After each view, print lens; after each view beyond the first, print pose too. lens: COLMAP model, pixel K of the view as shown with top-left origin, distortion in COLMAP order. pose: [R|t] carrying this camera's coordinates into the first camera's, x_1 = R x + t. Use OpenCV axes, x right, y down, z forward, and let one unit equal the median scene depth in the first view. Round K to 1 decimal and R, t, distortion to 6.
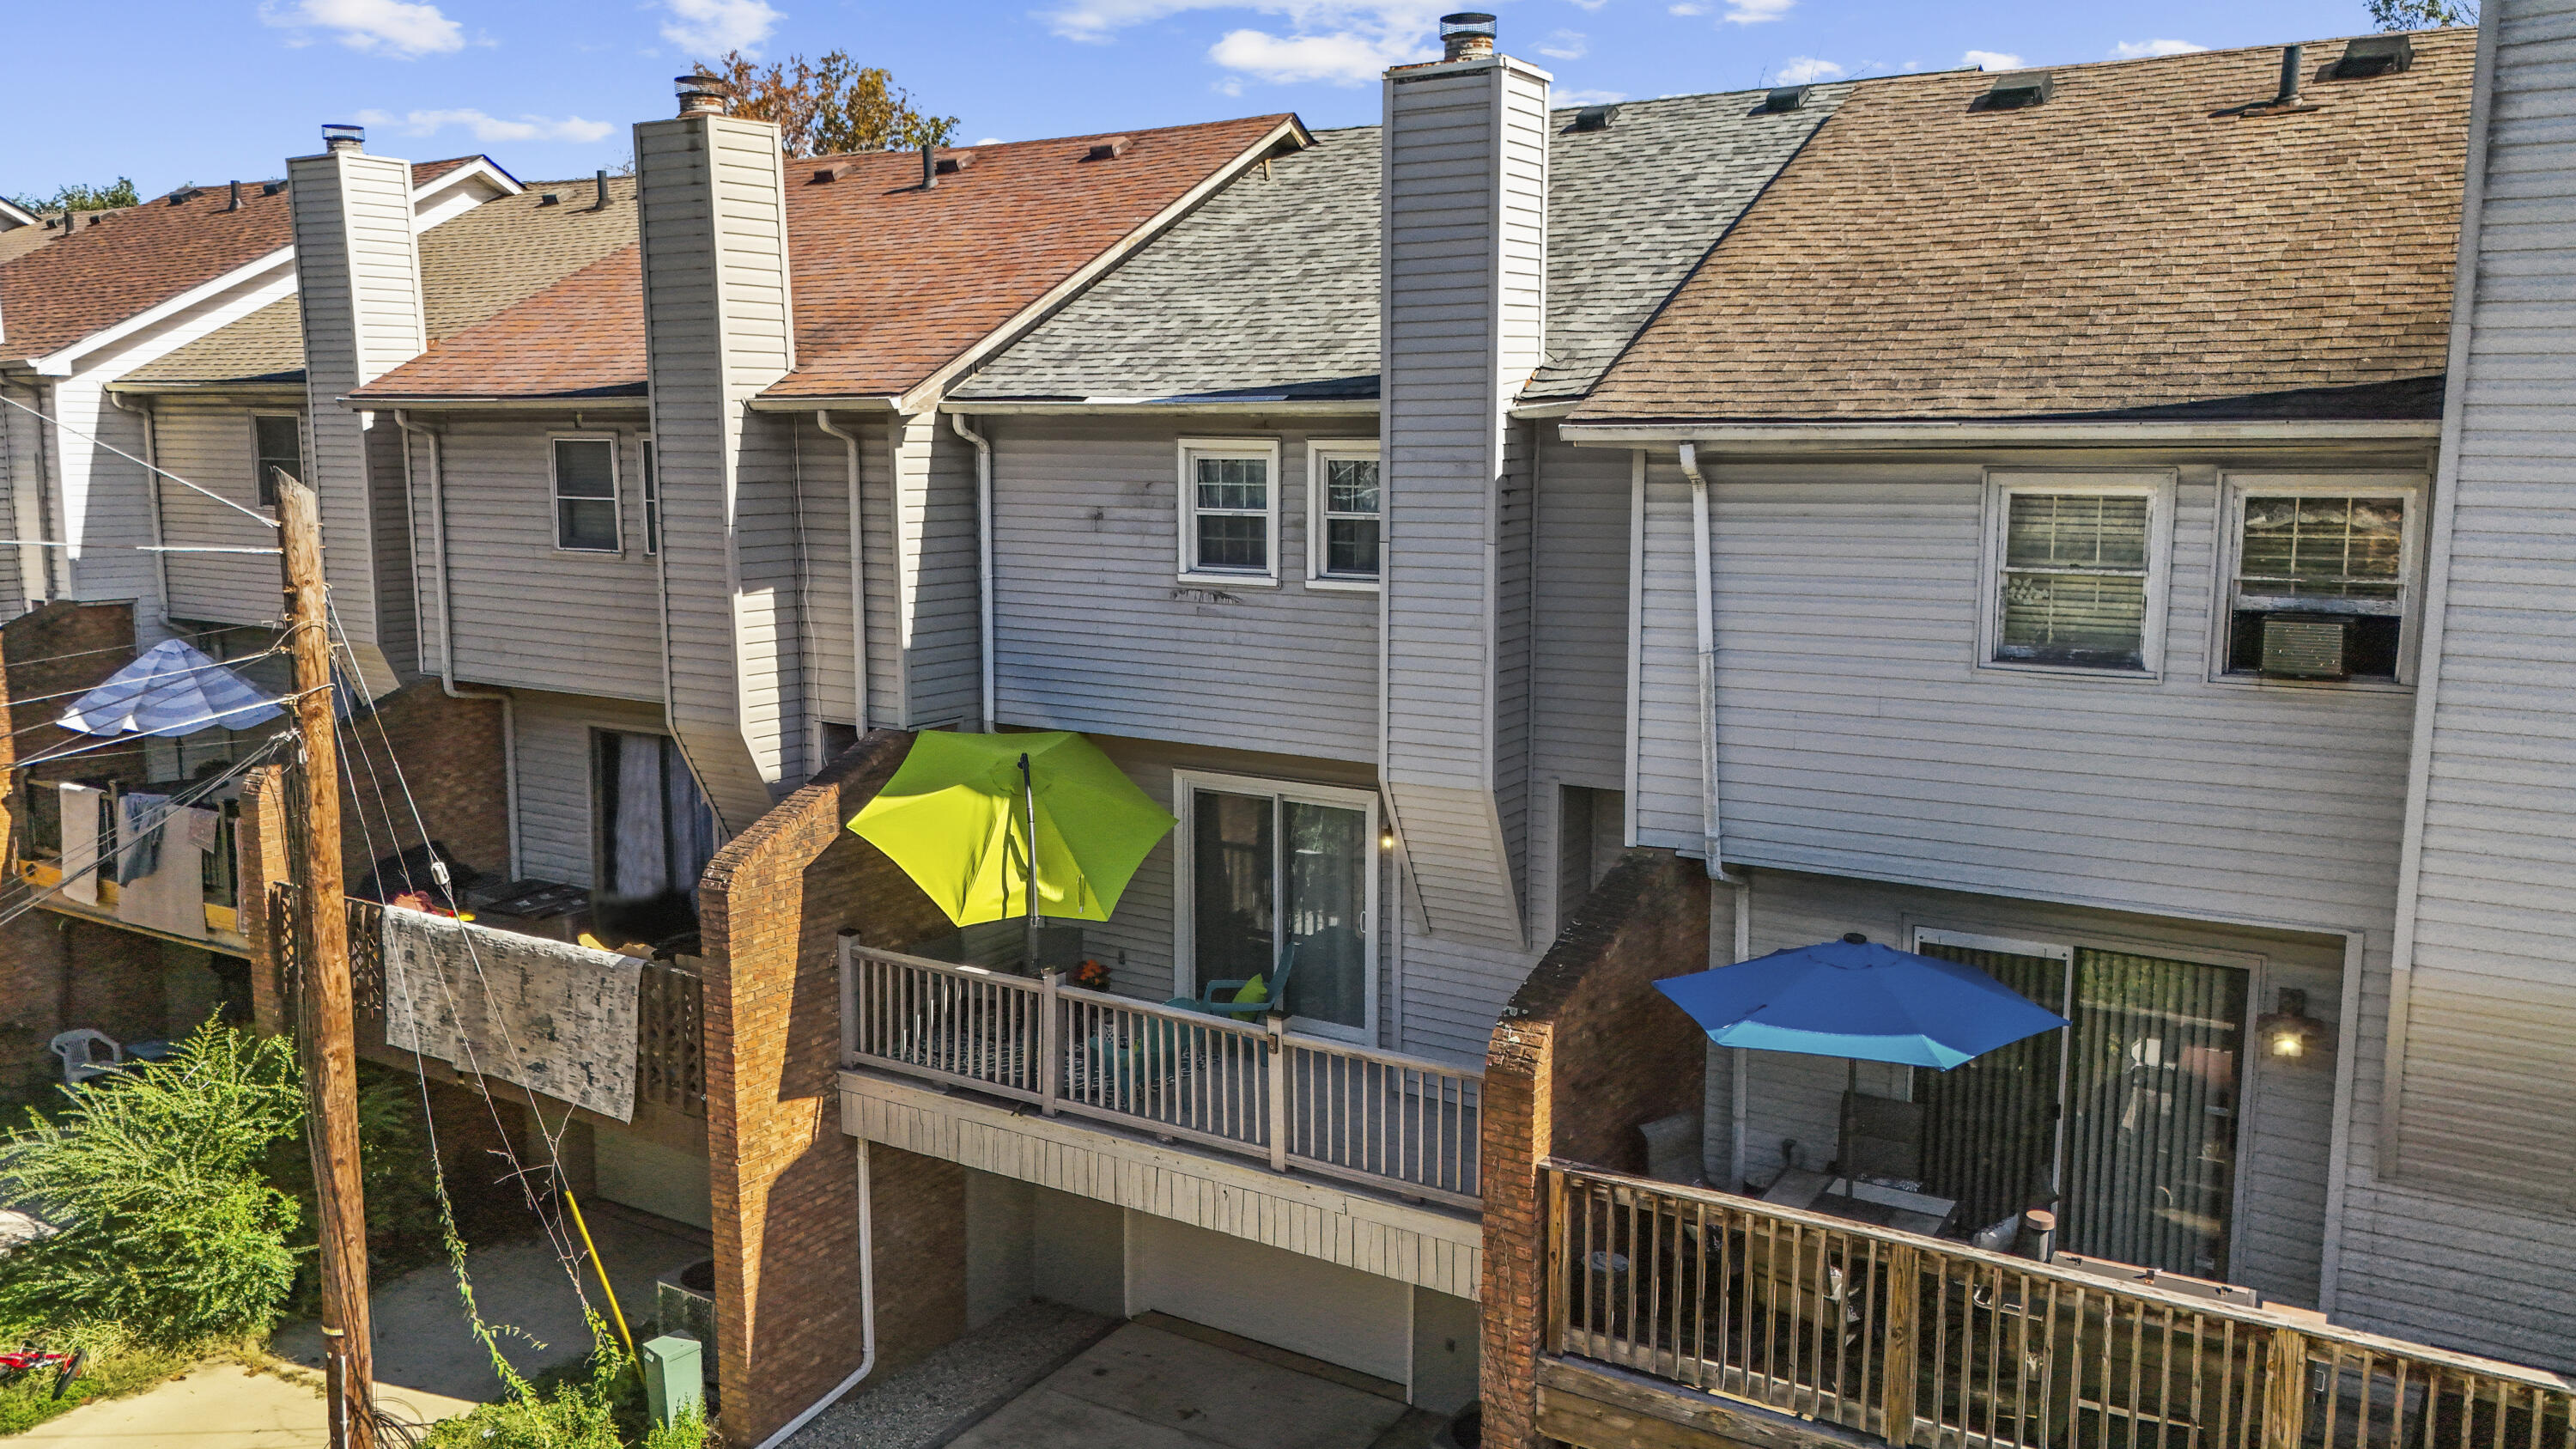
lens RADIAL K [[1932.5, 0, 1283.3], [0, 1932.5, 692.5], [0, 0, 1]] dist [0.049281, -0.041141]
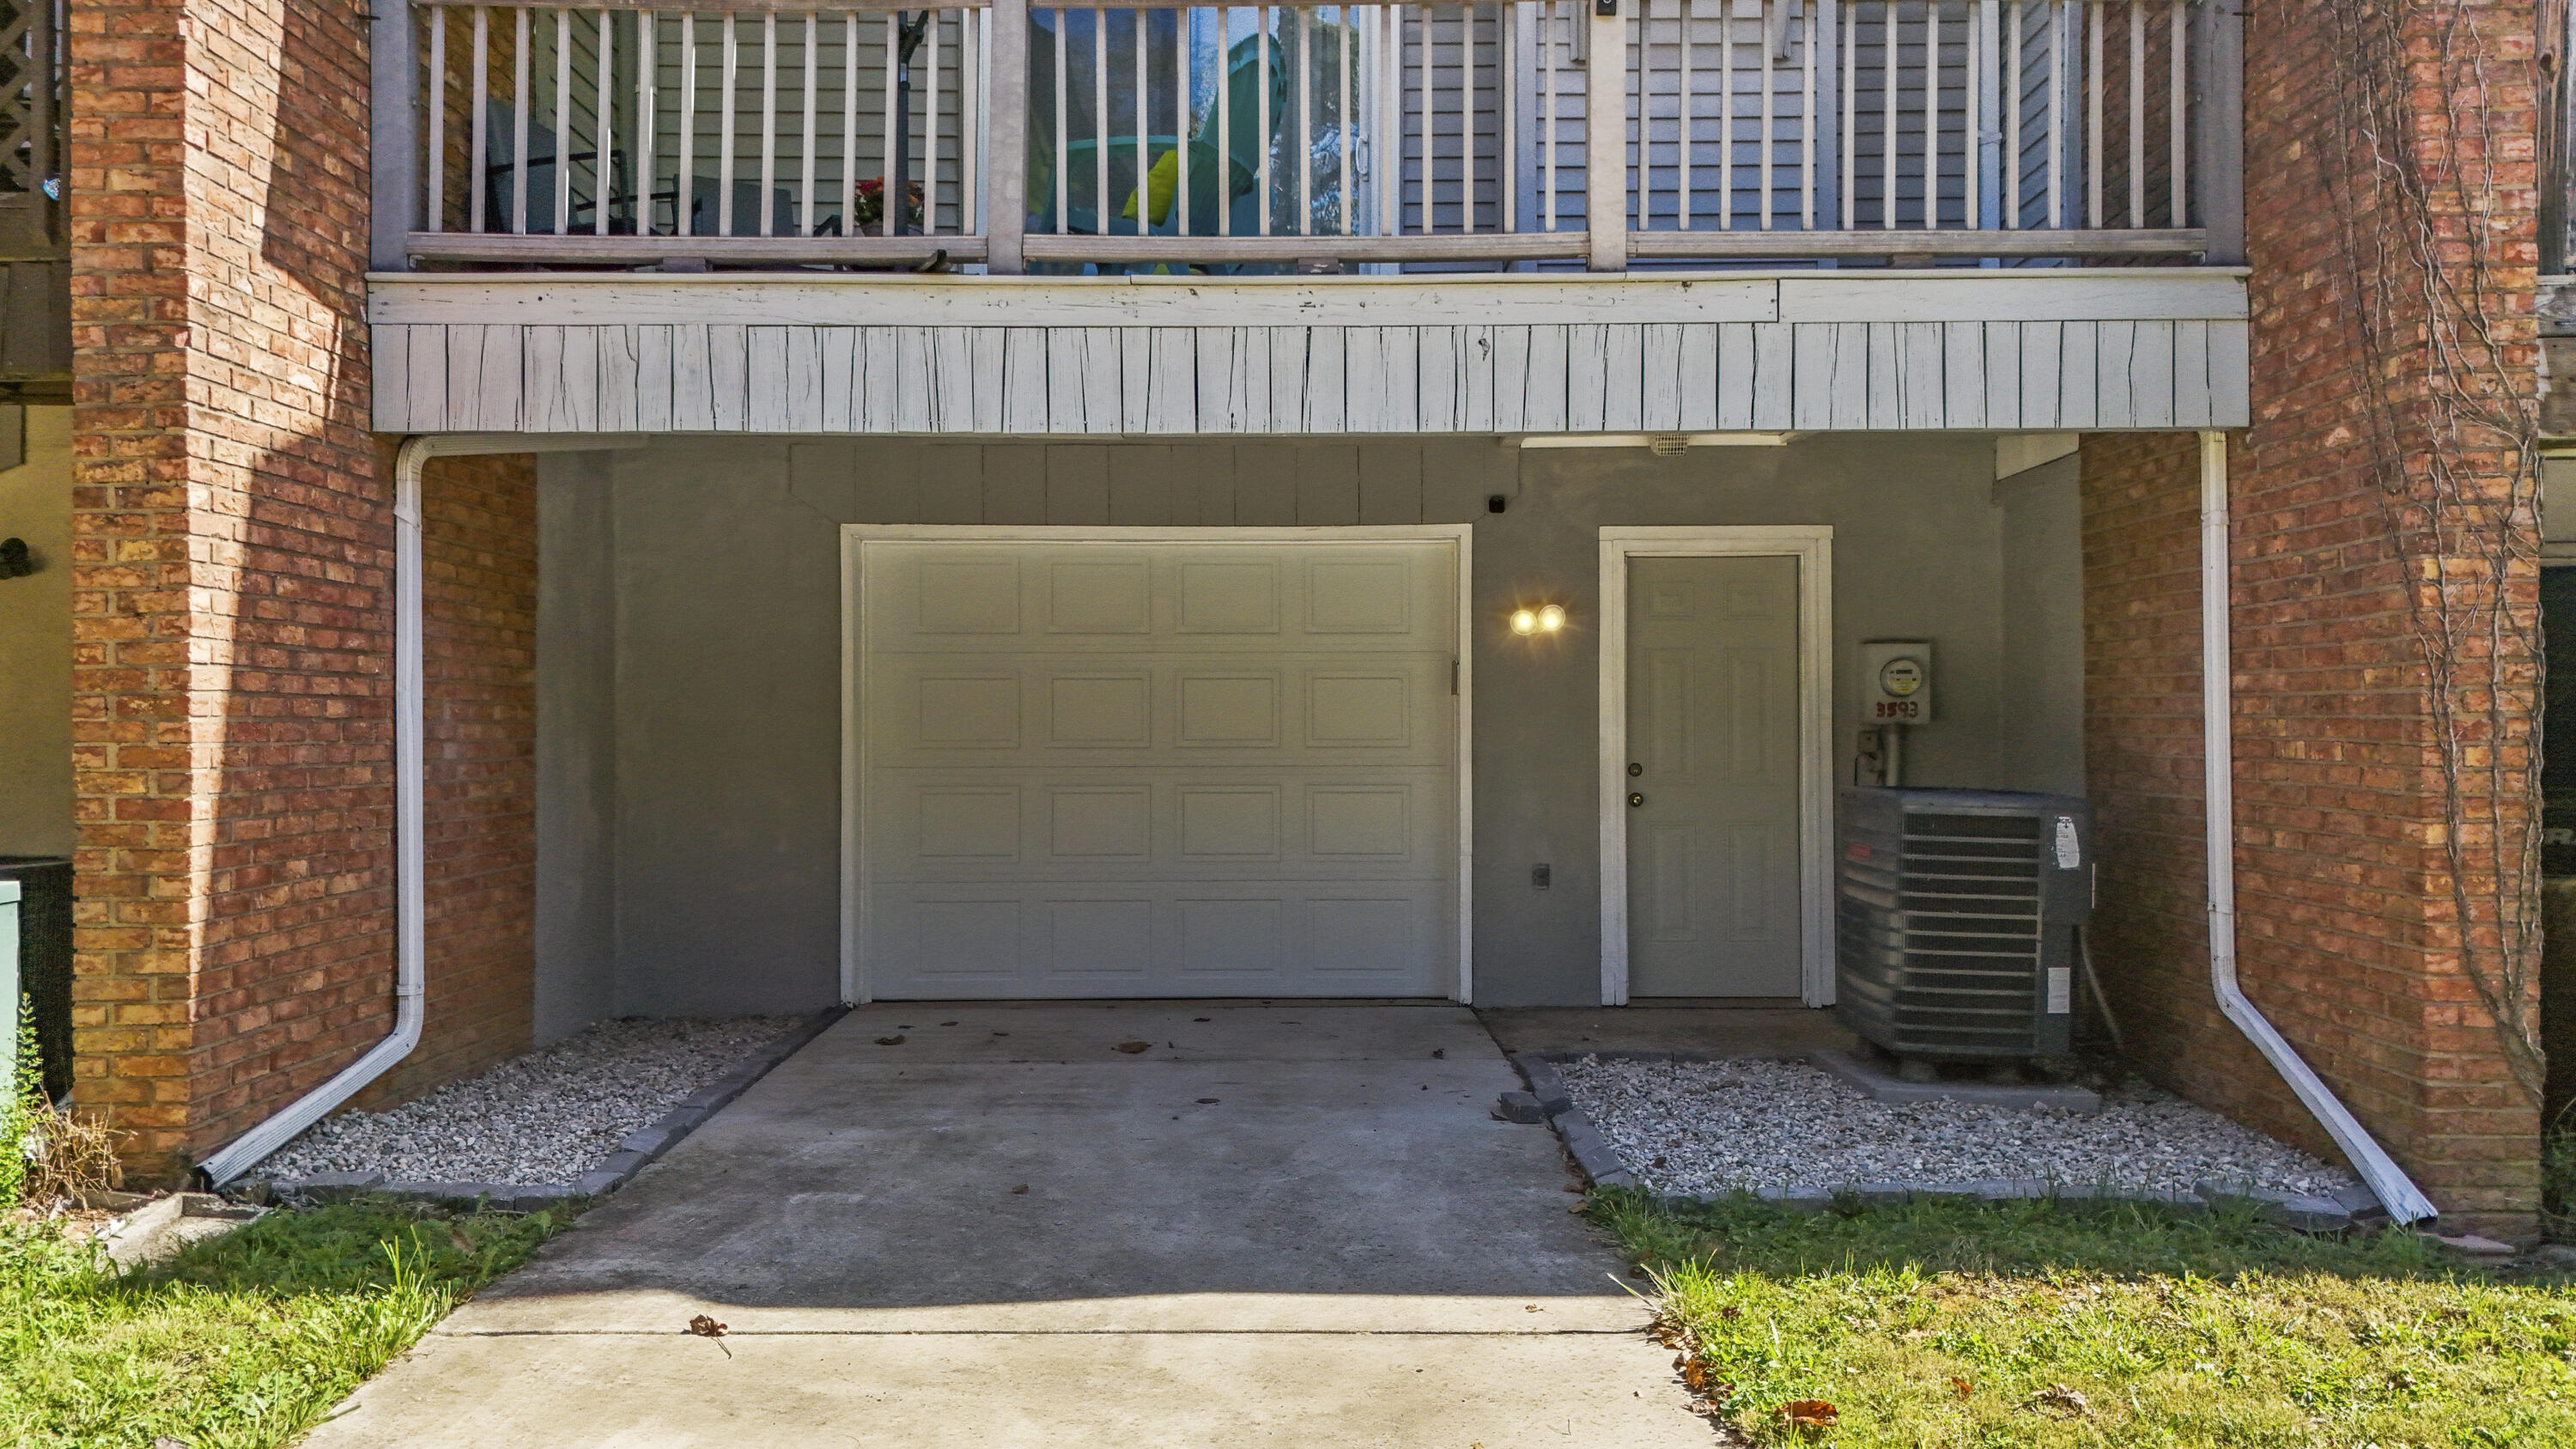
lens RADIAL K [[1932.5, 0, 1283.3], [0, 1932.5, 692.5], [0, 0, 1]] dist [0.049281, -0.041141]
pose [[0.847214, 0.001965, 0.531249, -0.297613], [0.073785, 0.989866, -0.121330, 0.363759], [-0.526103, 0.141991, 0.838483, 0.580557]]
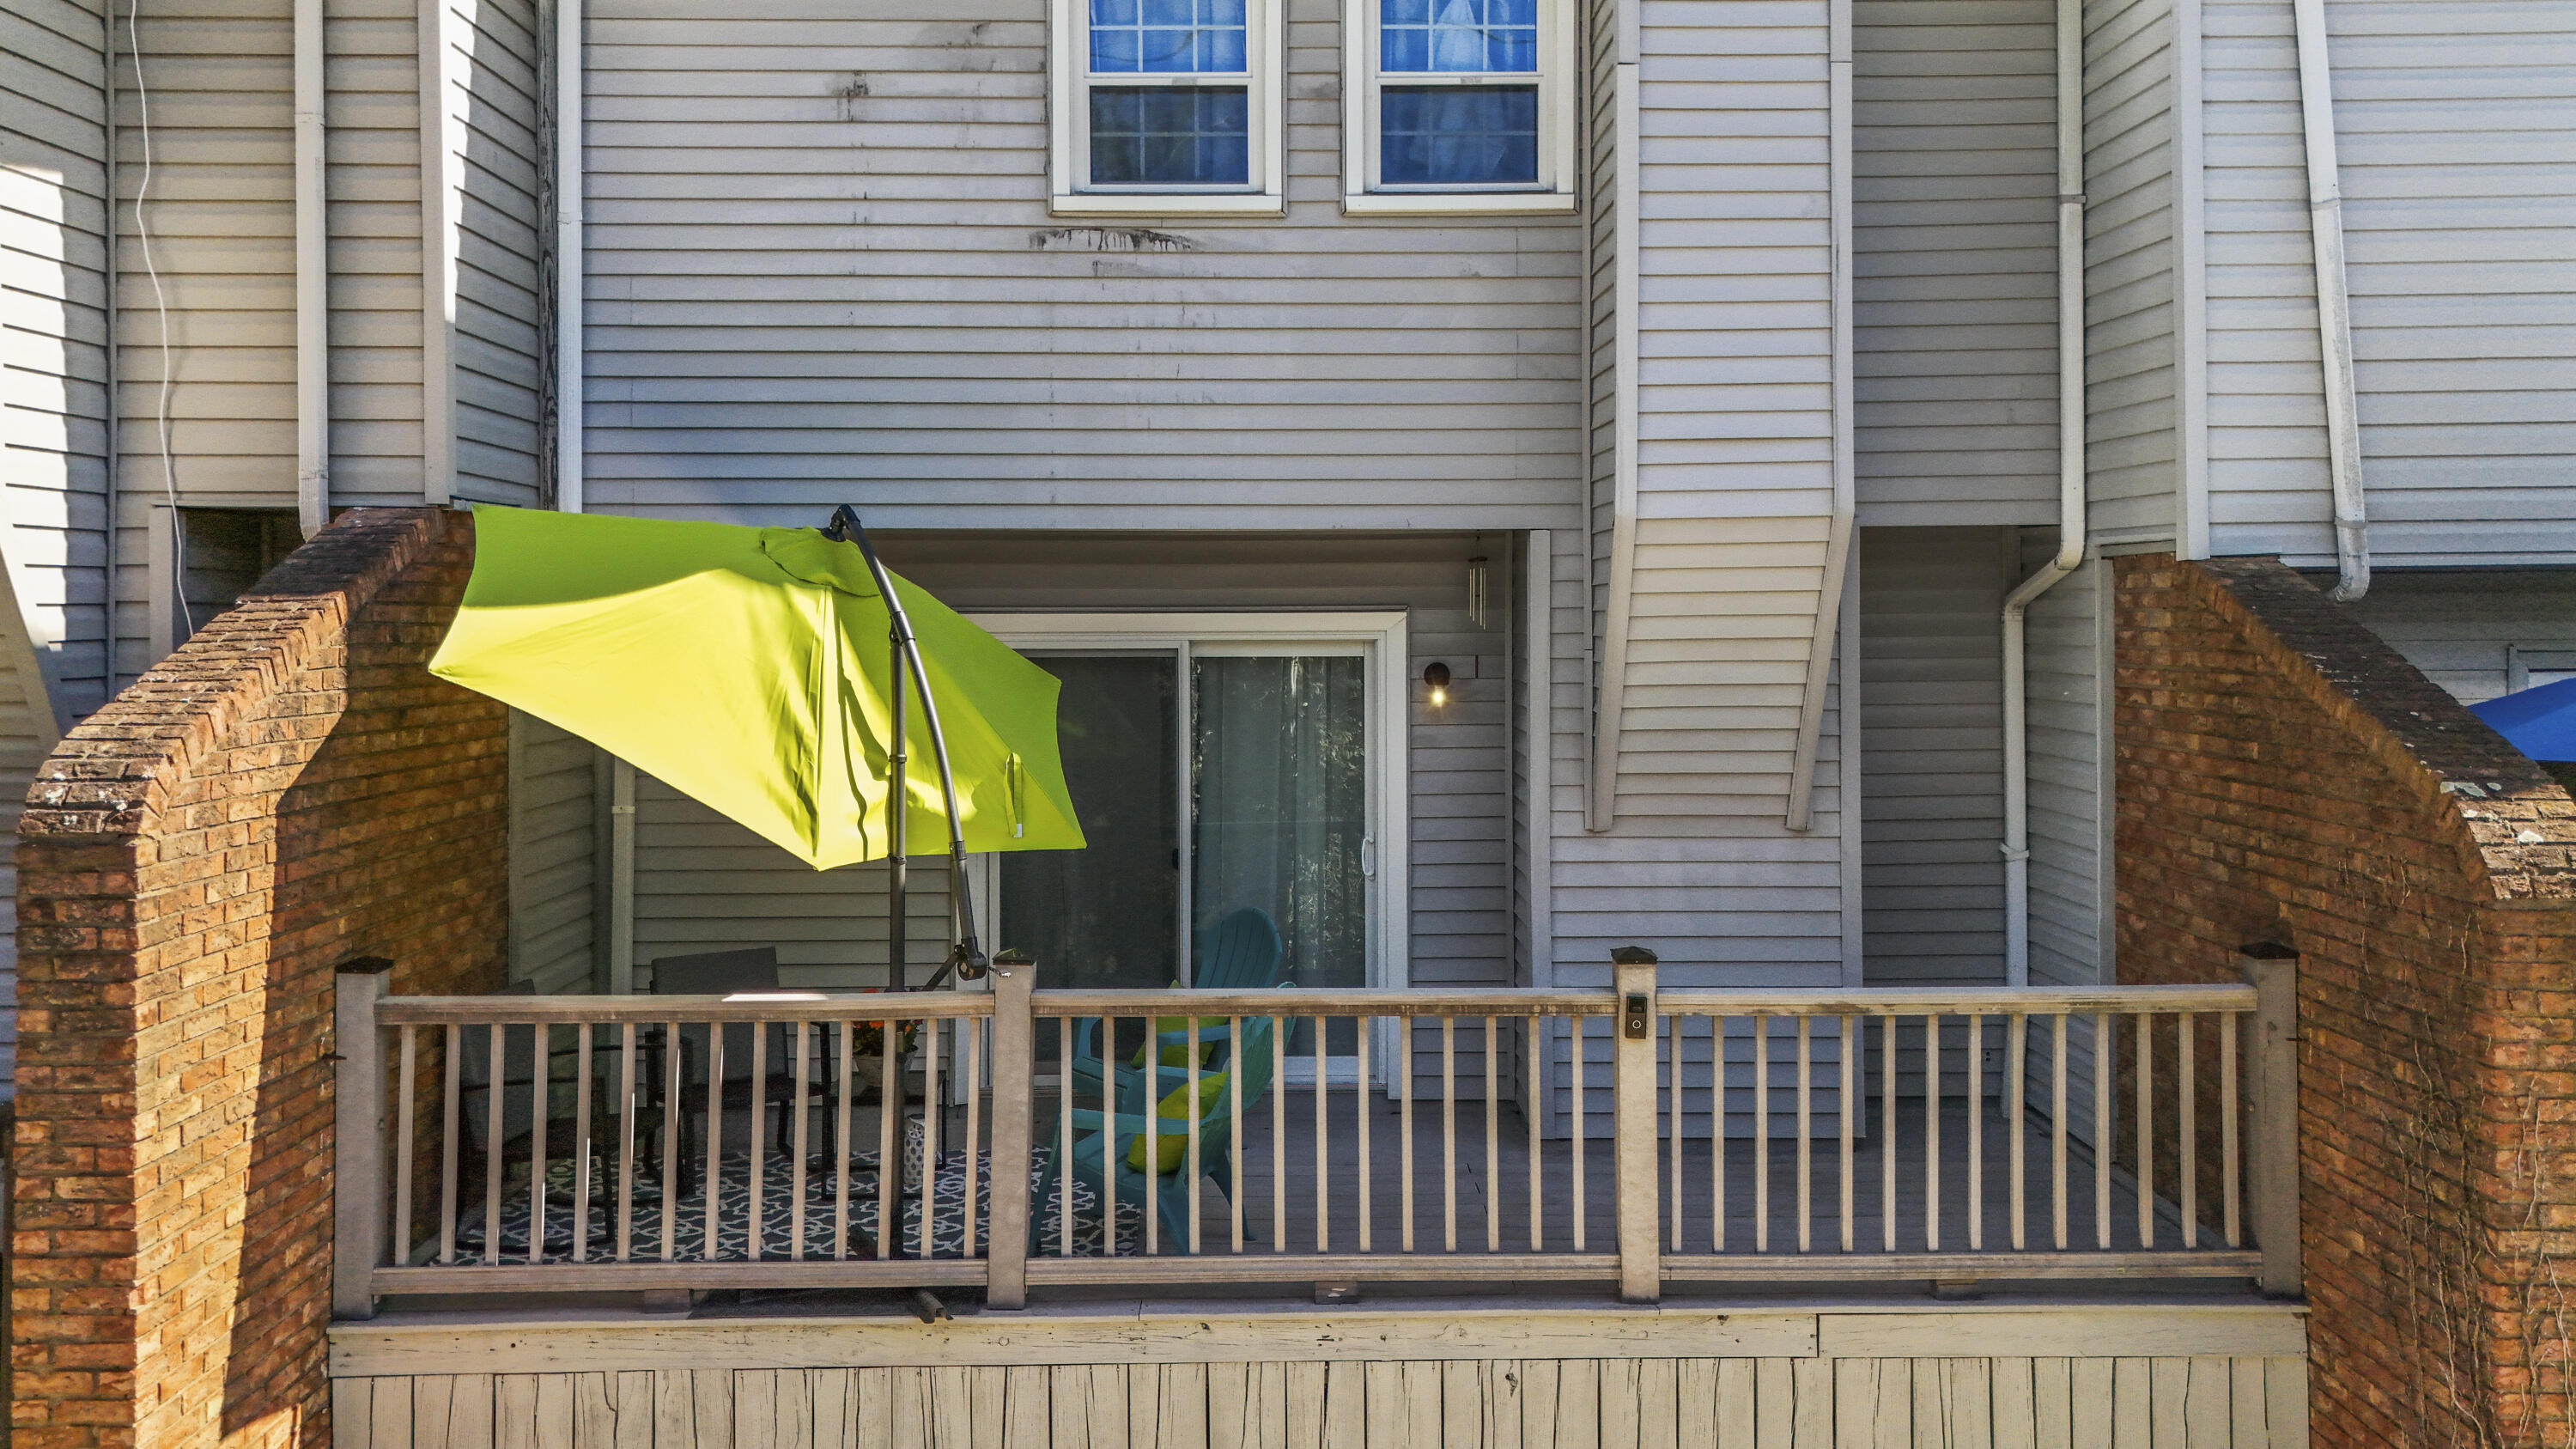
lens RADIAL K [[1959.8, 0, 1288.4], [0, 1959.8, 608.2], [0, 0, 1]] dist [0.062191, -0.046501]
pose [[0.838492, -0.003409, 0.544903, -0.298139], [0.078174, 0.990389, -0.114097, 0.116152], [-0.539277, 0.138266, 0.830700, 0.562032]]
